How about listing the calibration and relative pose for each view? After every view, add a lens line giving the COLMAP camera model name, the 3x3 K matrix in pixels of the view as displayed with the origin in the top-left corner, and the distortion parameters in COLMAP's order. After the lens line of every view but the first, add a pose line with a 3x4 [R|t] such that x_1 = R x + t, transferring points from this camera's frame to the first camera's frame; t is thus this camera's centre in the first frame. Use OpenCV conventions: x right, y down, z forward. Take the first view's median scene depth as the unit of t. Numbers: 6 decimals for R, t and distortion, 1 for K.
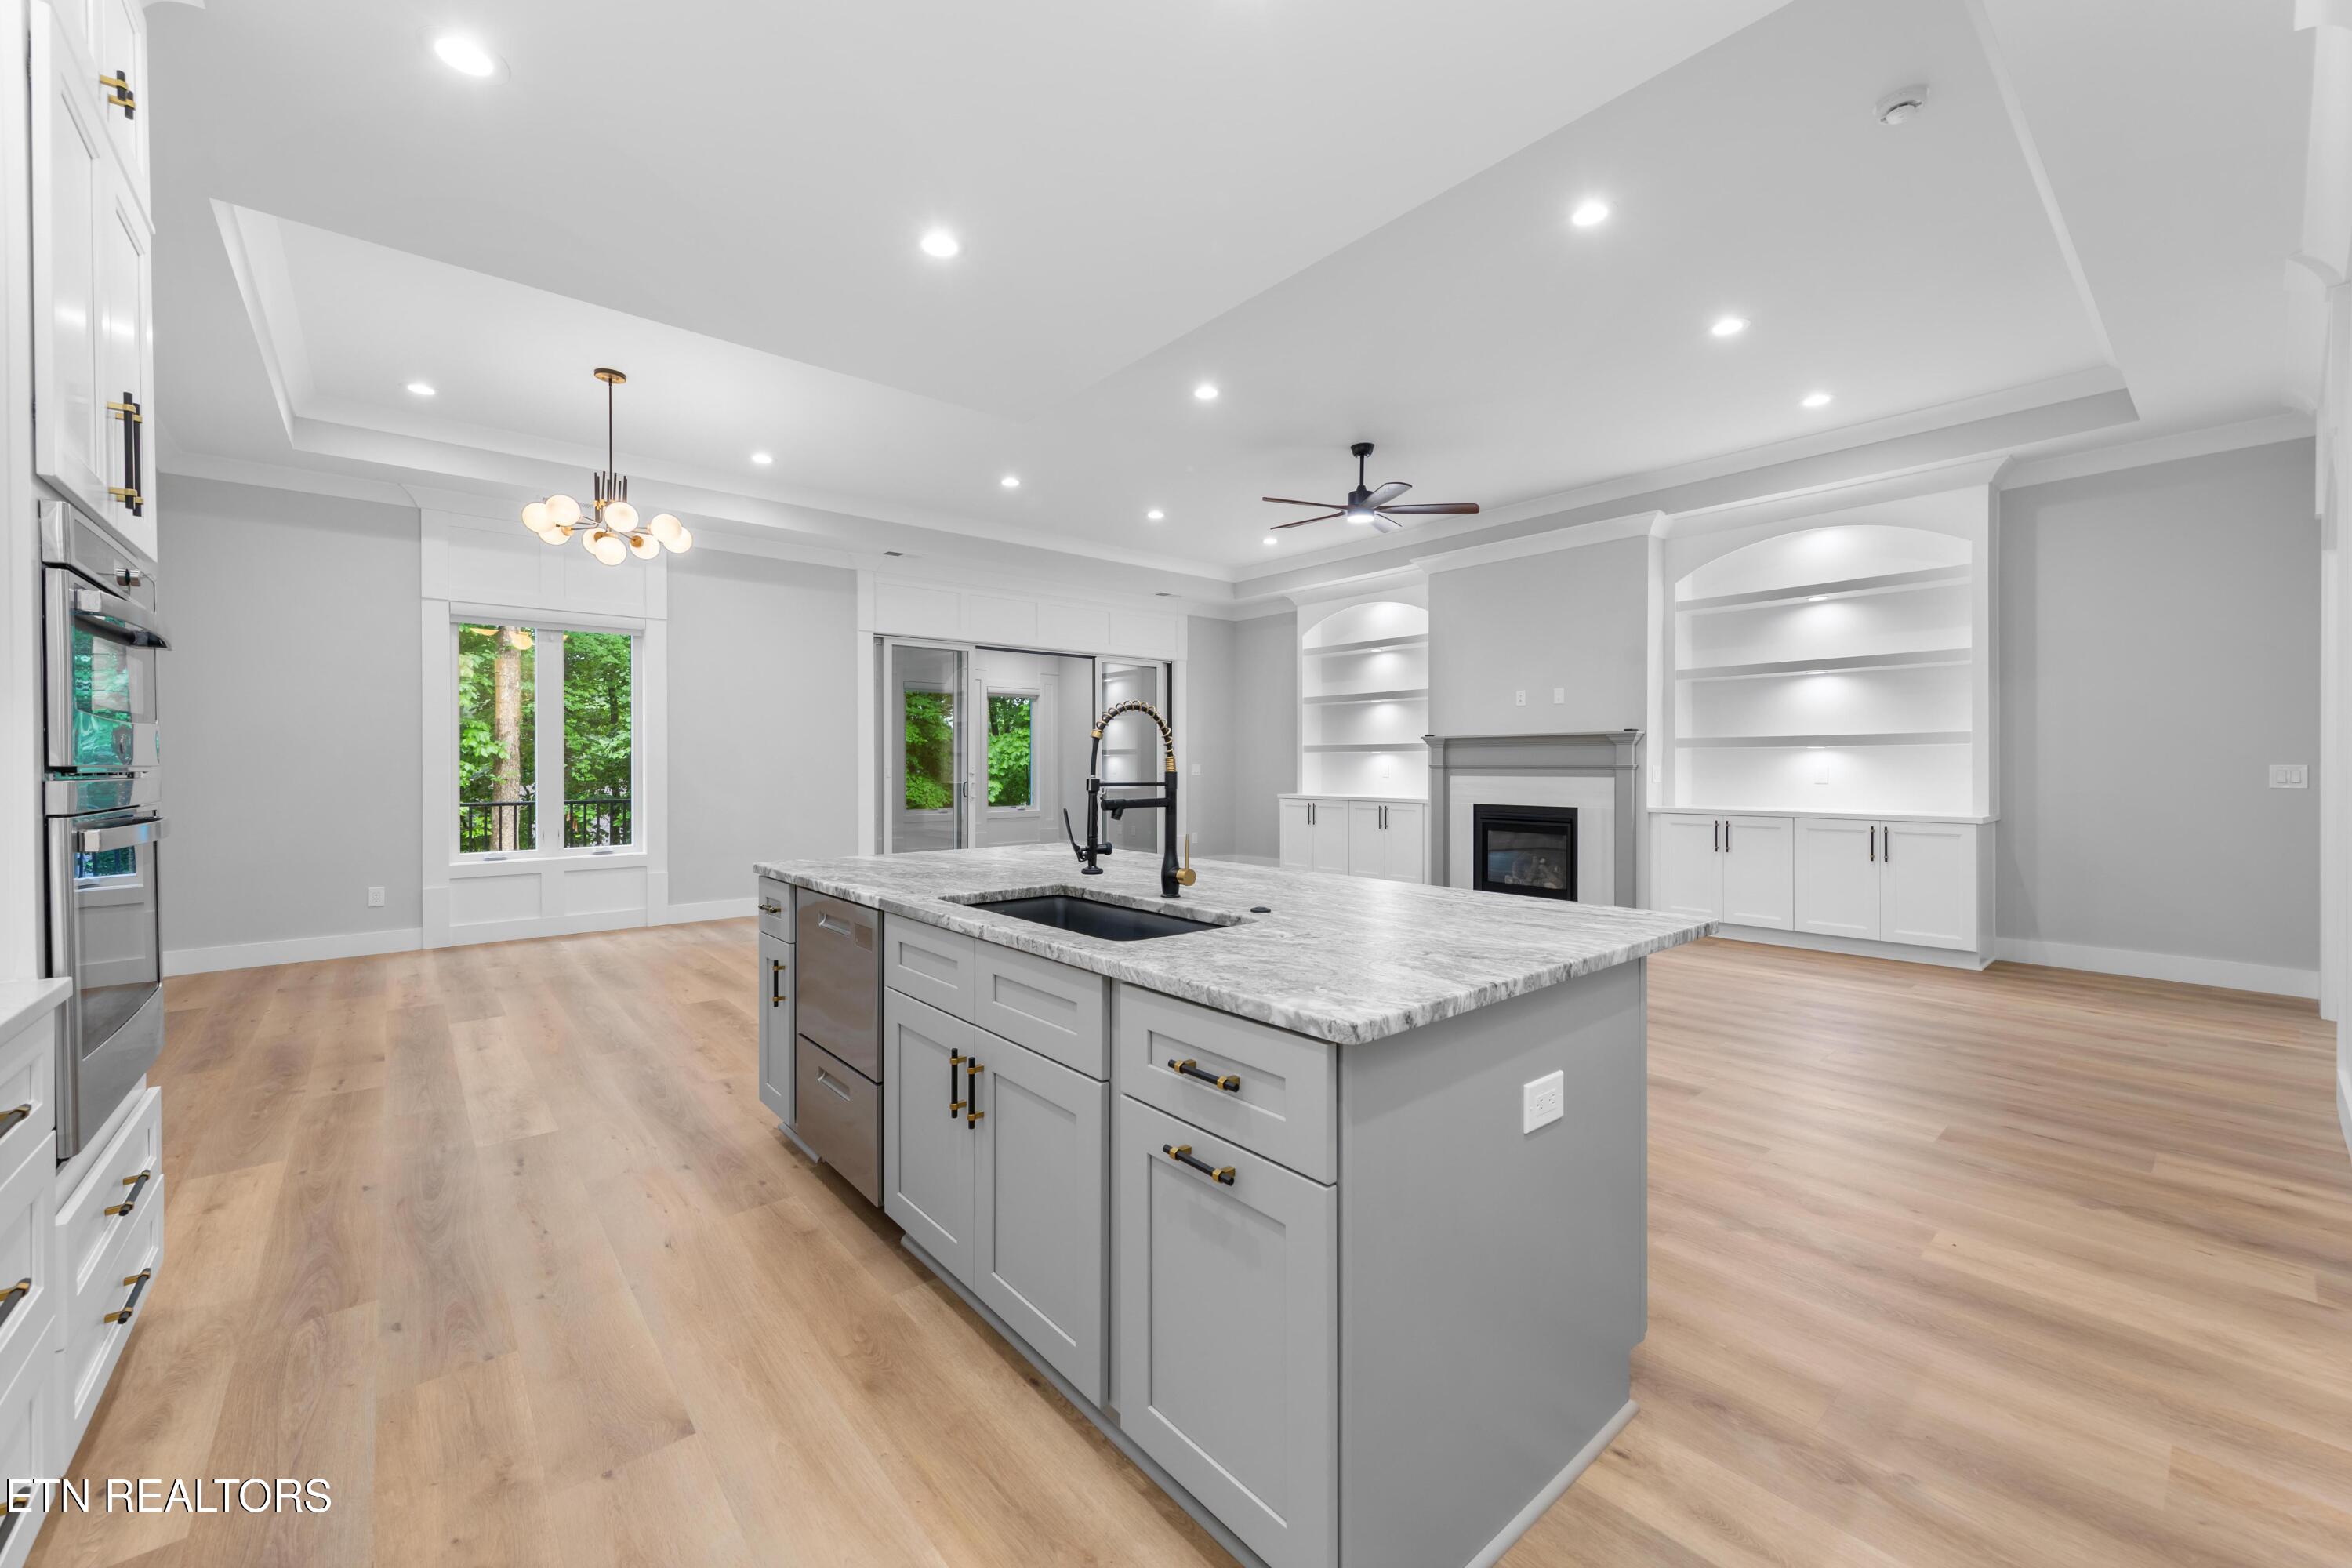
lens RADIAL K [[923.5, 0, 1150.6], [0, 923.5, 767.2], [0, 0, 1]] dist [0.006593, 0.000071]
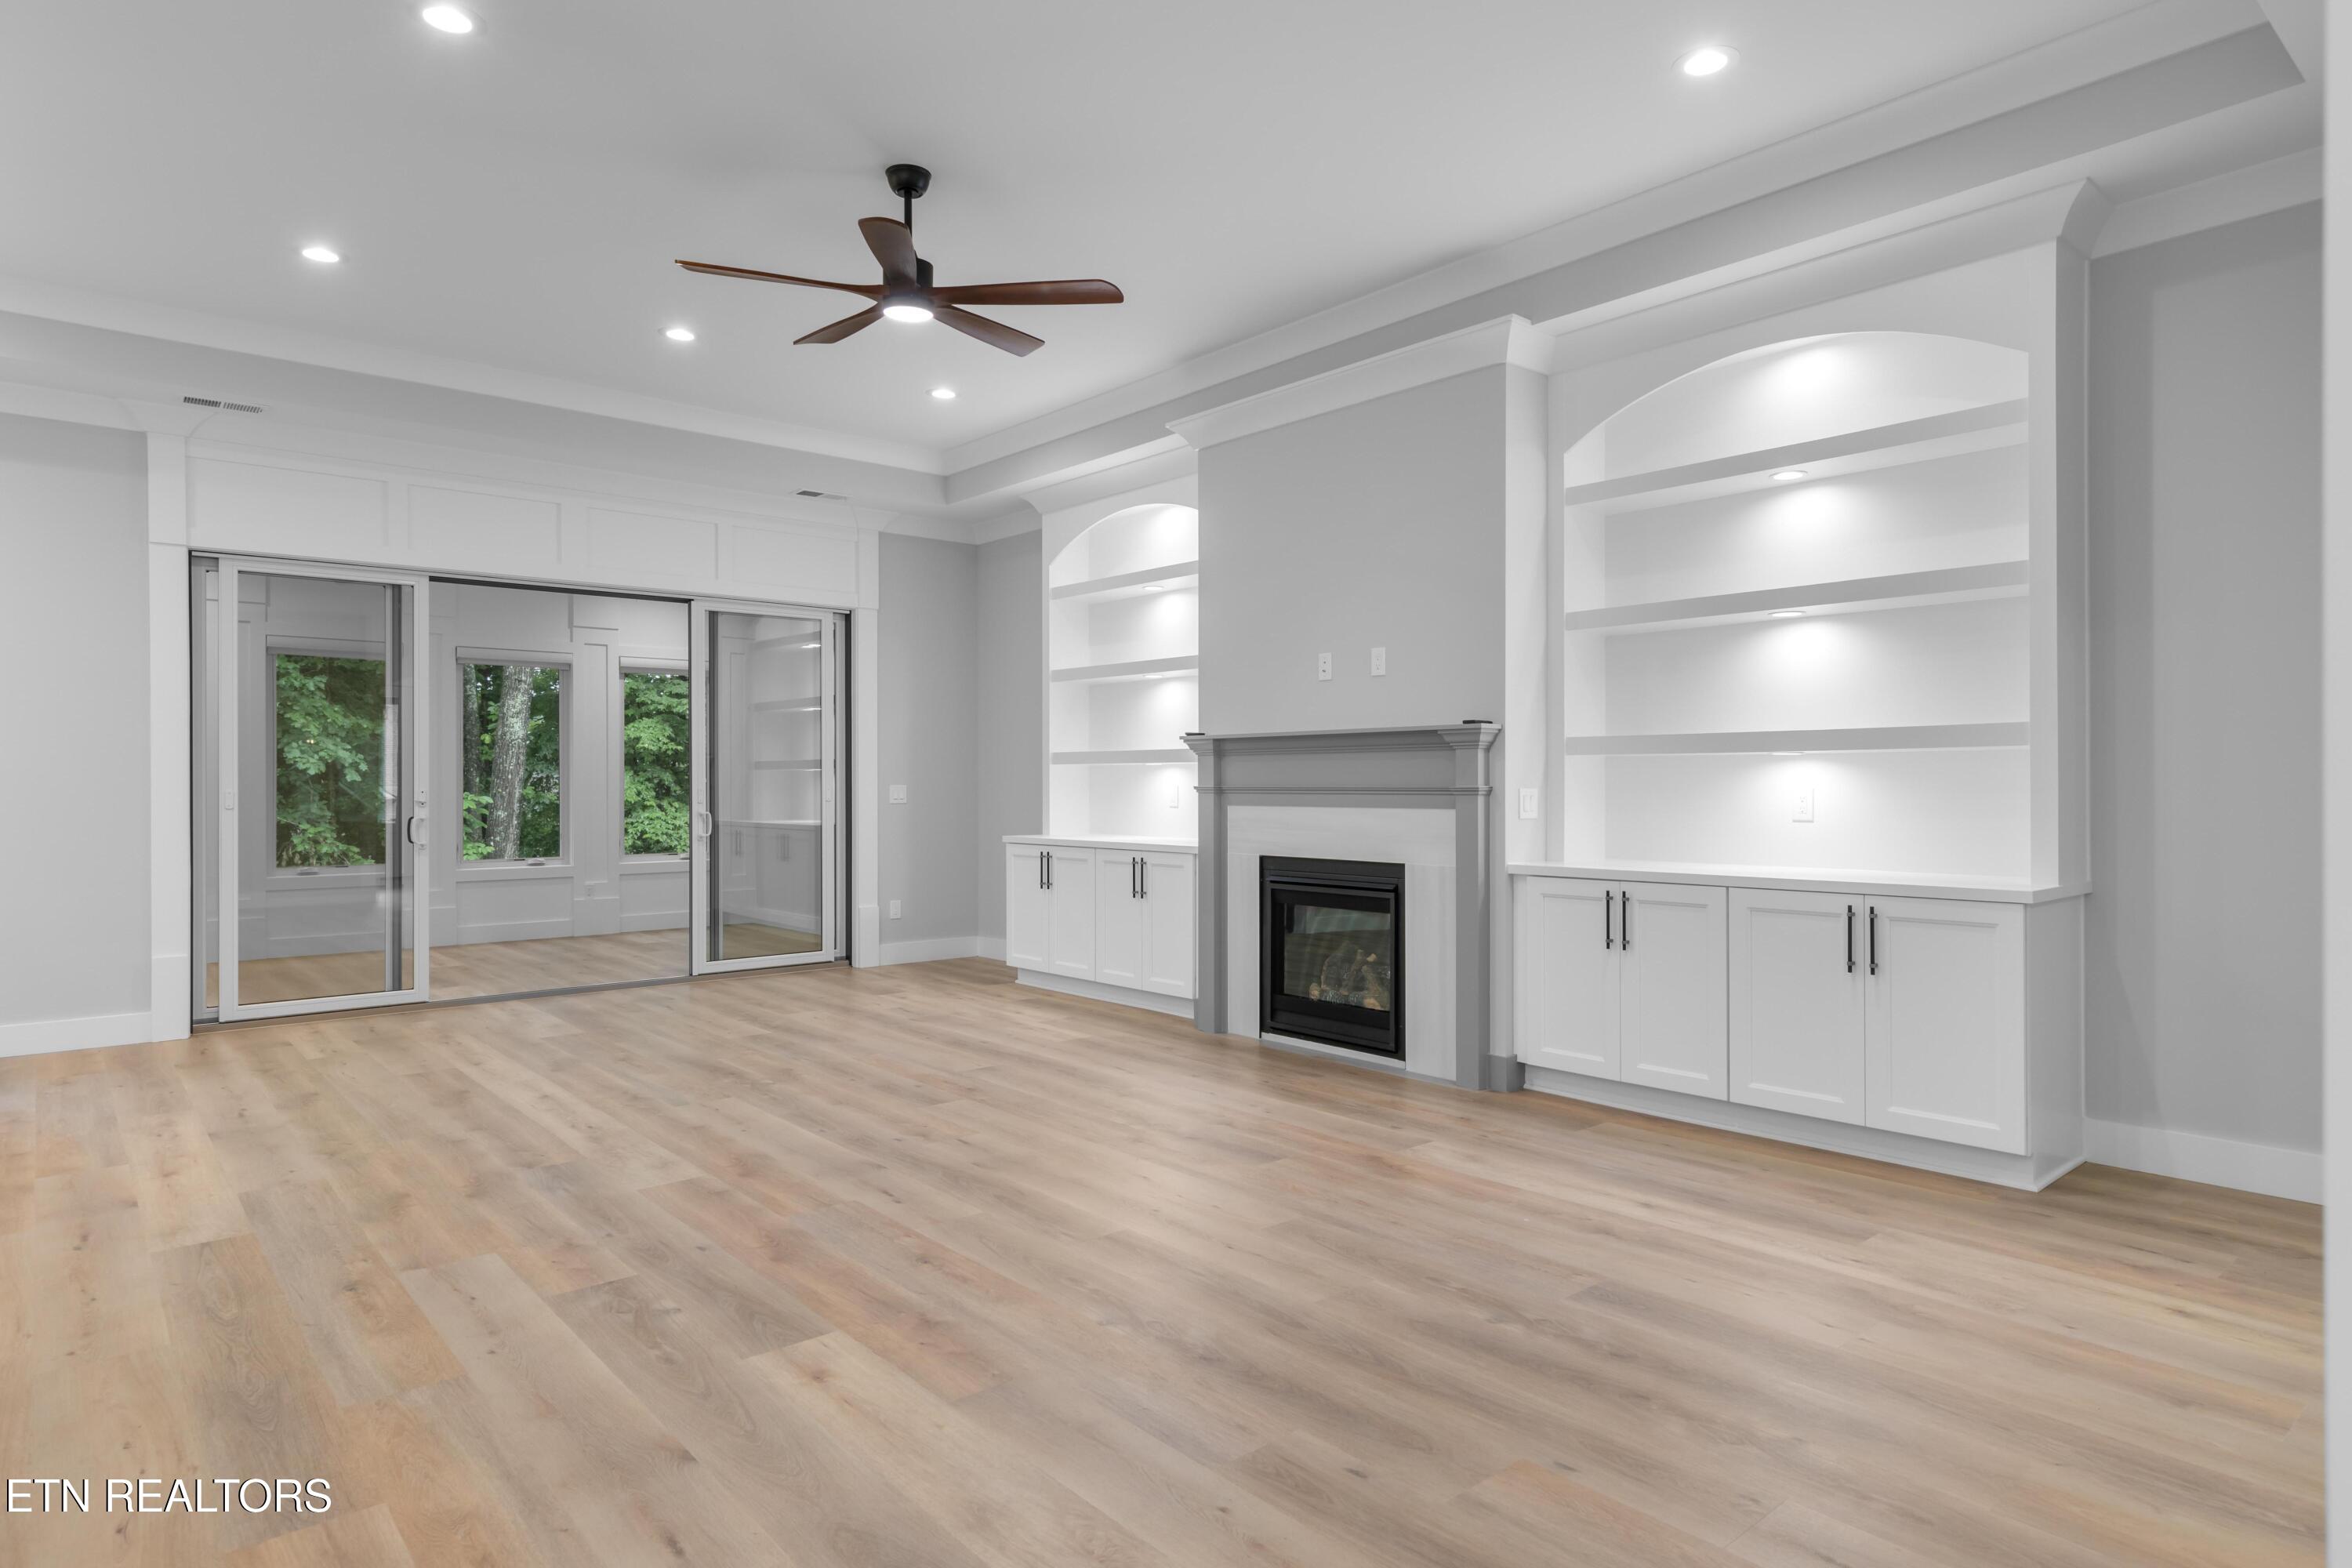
lens RADIAL K [[1329.7, 0, 1188.0], [0, 1329.7, 783.1], [0, 0, 1]] dist [0.009413, 0.002561]
pose [[0.999706, -0.000827, 0.024222, 0.366507], [0.000889, 0.999996, -0.002581, -0.002942], [-0.024220, 0.002602, 0.999703, 0.247176]]
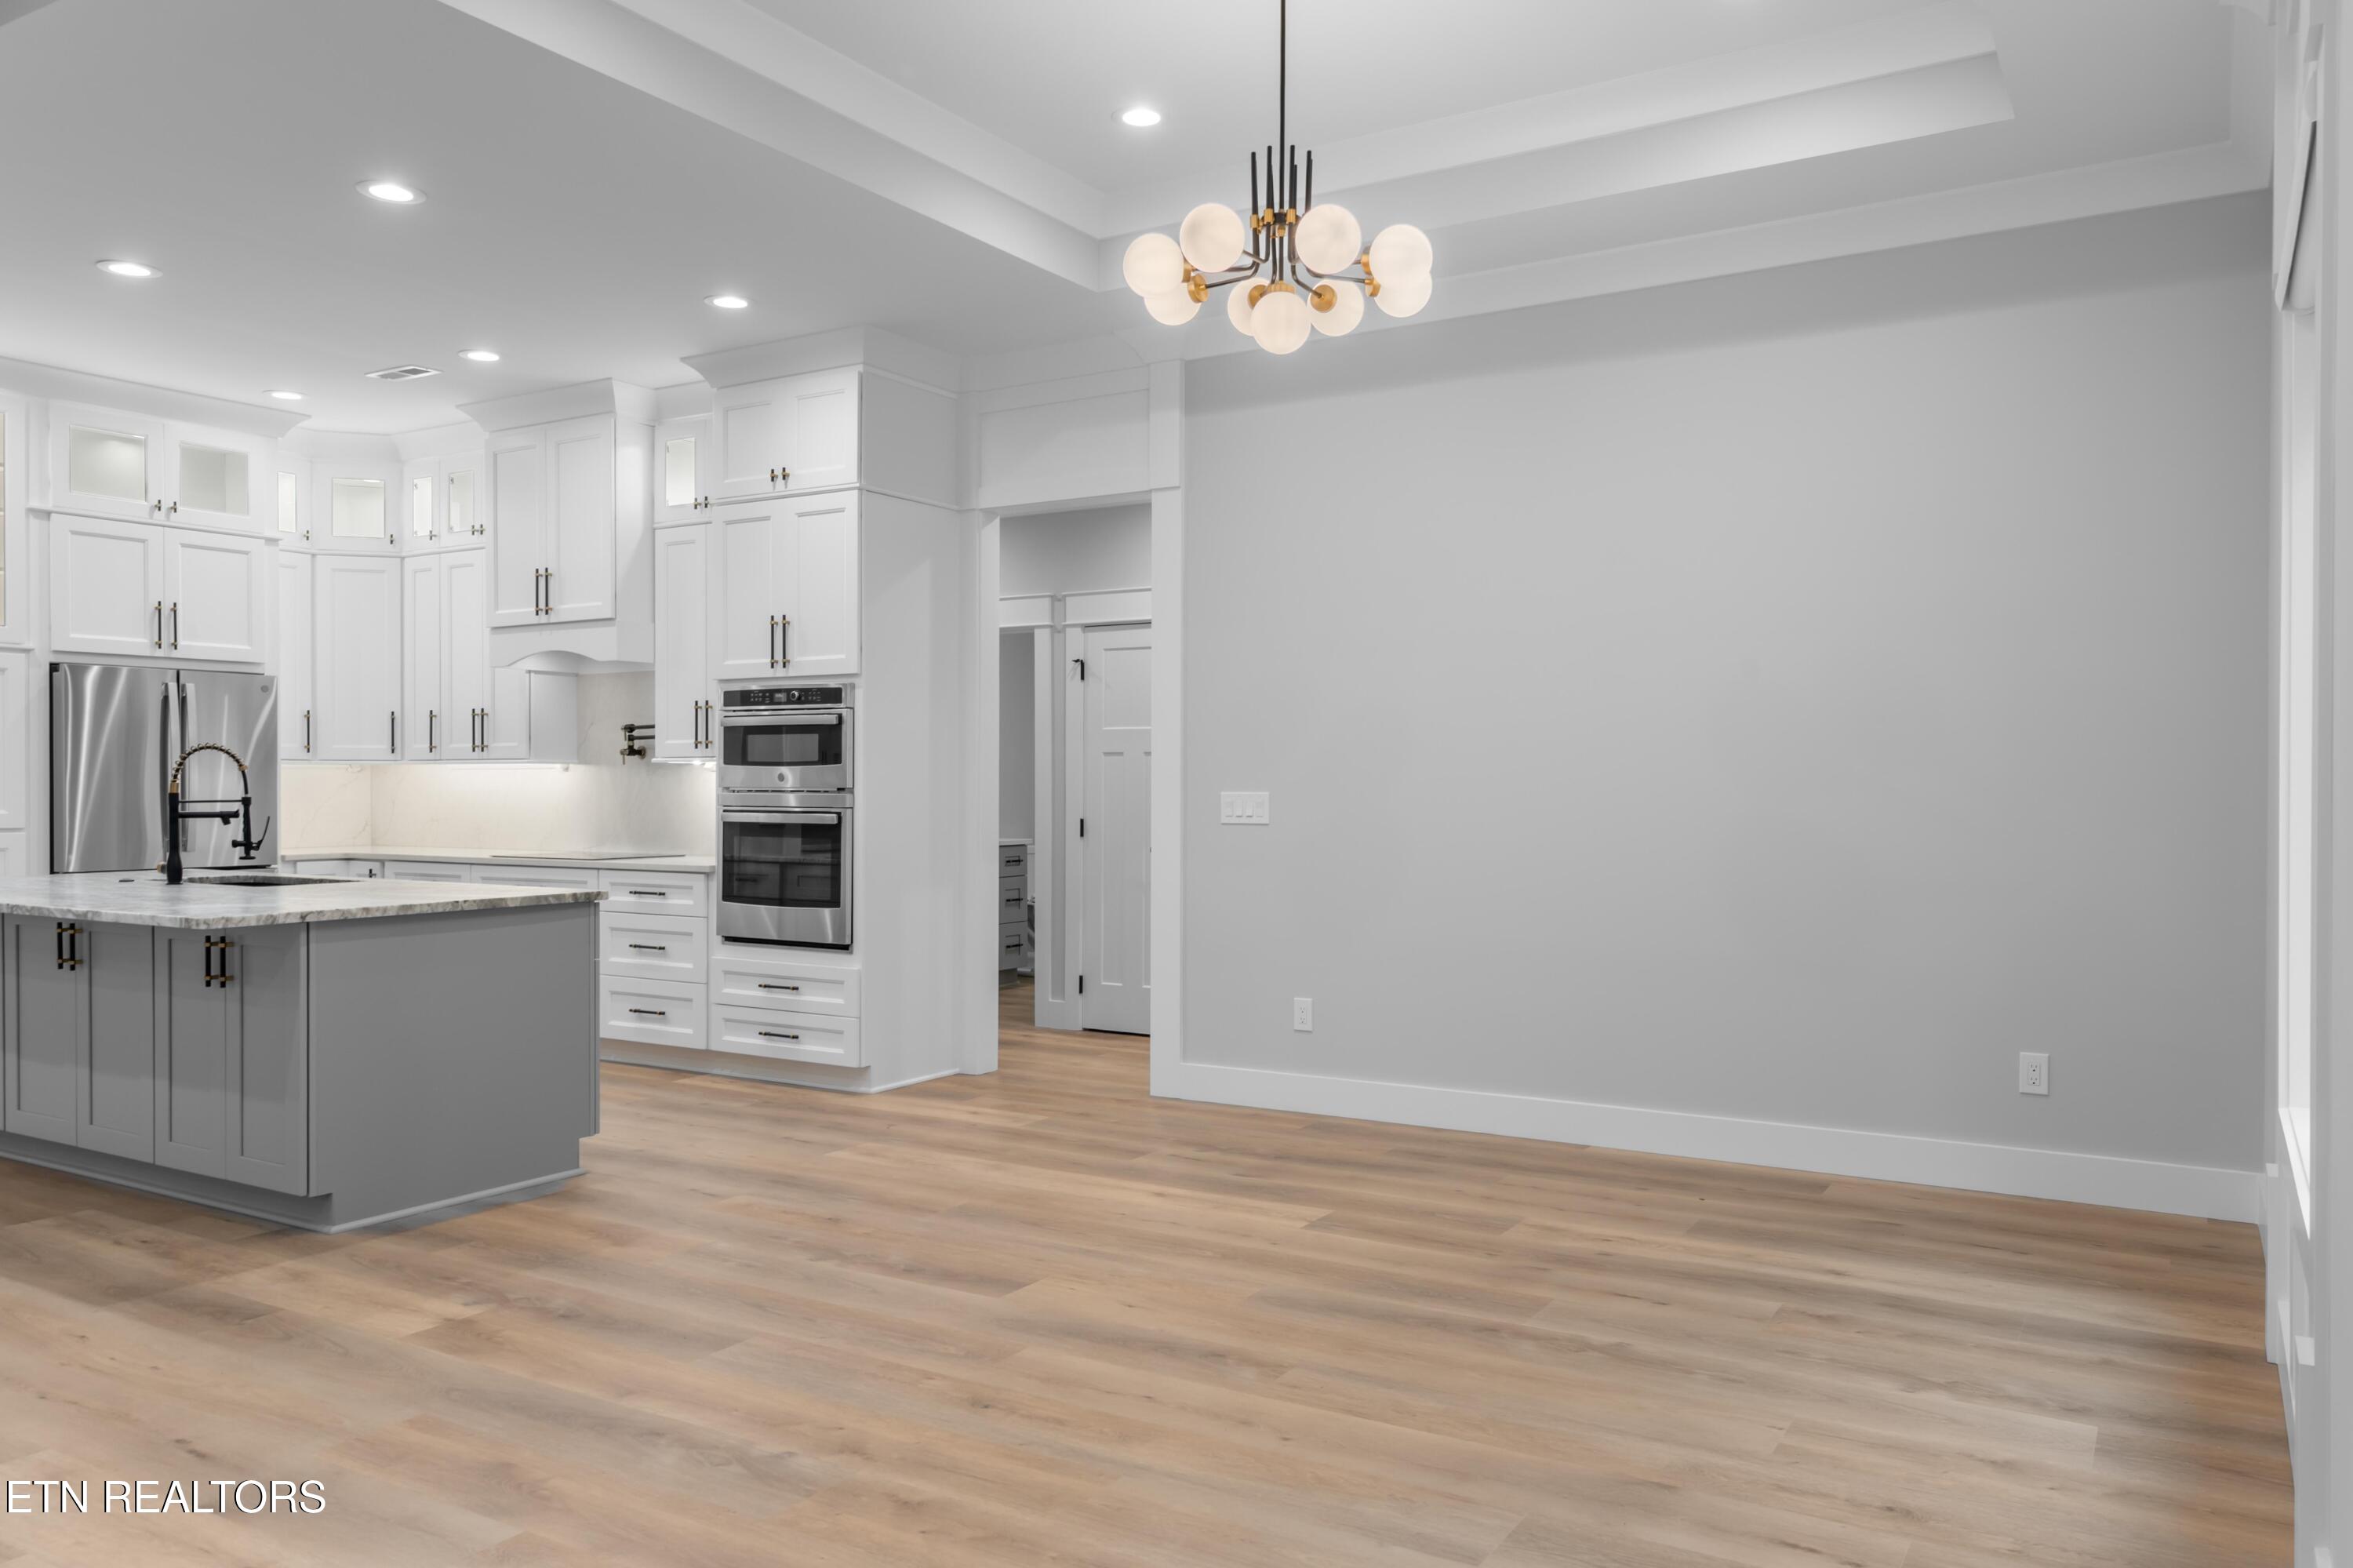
lens RADIAL K [[1624.4, 0, 1236.3], [0, 1624.4, 795.7], [0, 0, 1]] dist [0.008832, -0.006063]
pose [[-0.939241, 0.003614, -0.343239, -0.234090], [-0.000454, 0.999931, 0.011771, -0.007661], [0.343257, 0.011212, -0.939174, 1.420212]]
